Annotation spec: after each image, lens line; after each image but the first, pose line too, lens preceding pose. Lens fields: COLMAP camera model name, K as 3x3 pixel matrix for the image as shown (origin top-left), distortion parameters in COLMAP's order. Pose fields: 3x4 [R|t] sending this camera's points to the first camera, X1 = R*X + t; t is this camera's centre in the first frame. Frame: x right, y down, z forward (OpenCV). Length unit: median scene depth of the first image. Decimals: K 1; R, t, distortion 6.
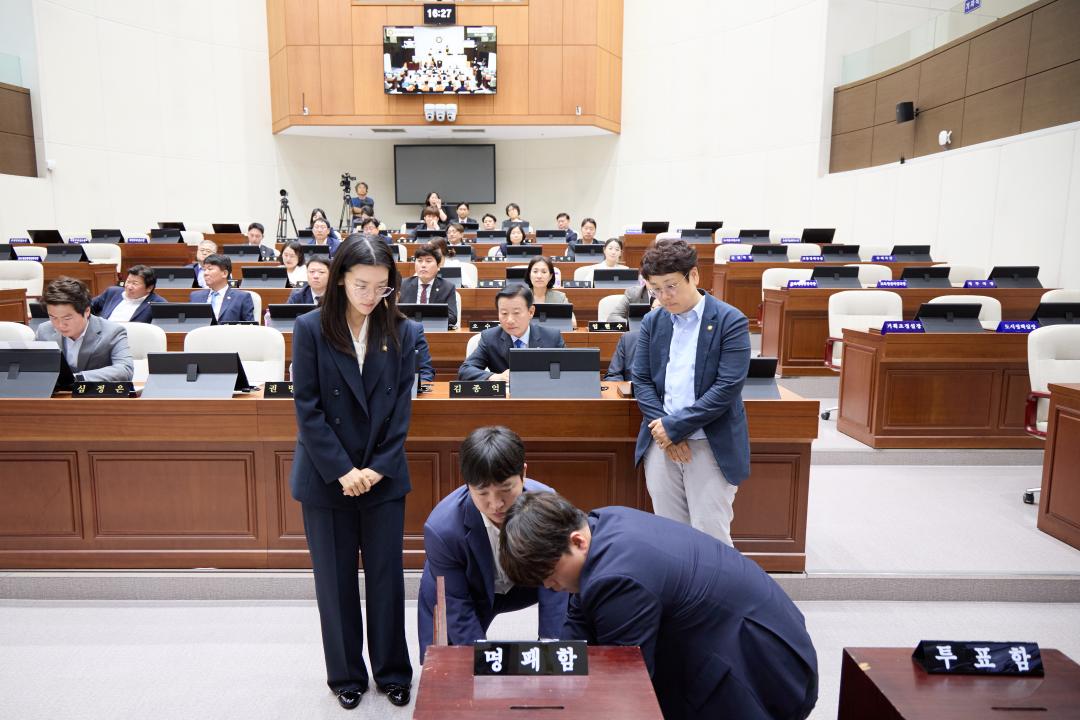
lens RADIAL K [[773.4, 0, 486.7], [0, 773.4, 369.7], [0, 0, 1]] dist [0.008103, -0.002516]
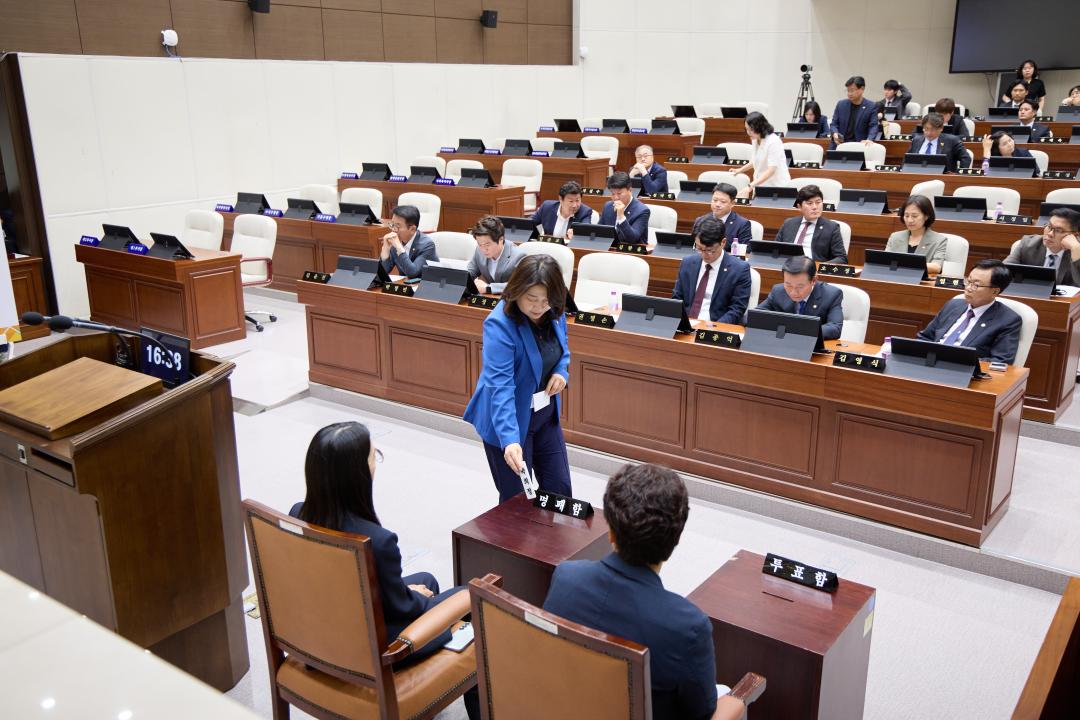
lens RADIAL K [[917.6, 0, 547.6], [0, 917.6, 359.5], [0, 0, 1]] dist [-0.013668, 0.049962]
pose [[0.823359, 0.152697, -0.546592, 0.379824], [-0.080322, 0.984782, 0.154118, -0.097184], [0.561808, -0.082991, 0.823095, -0.253054]]
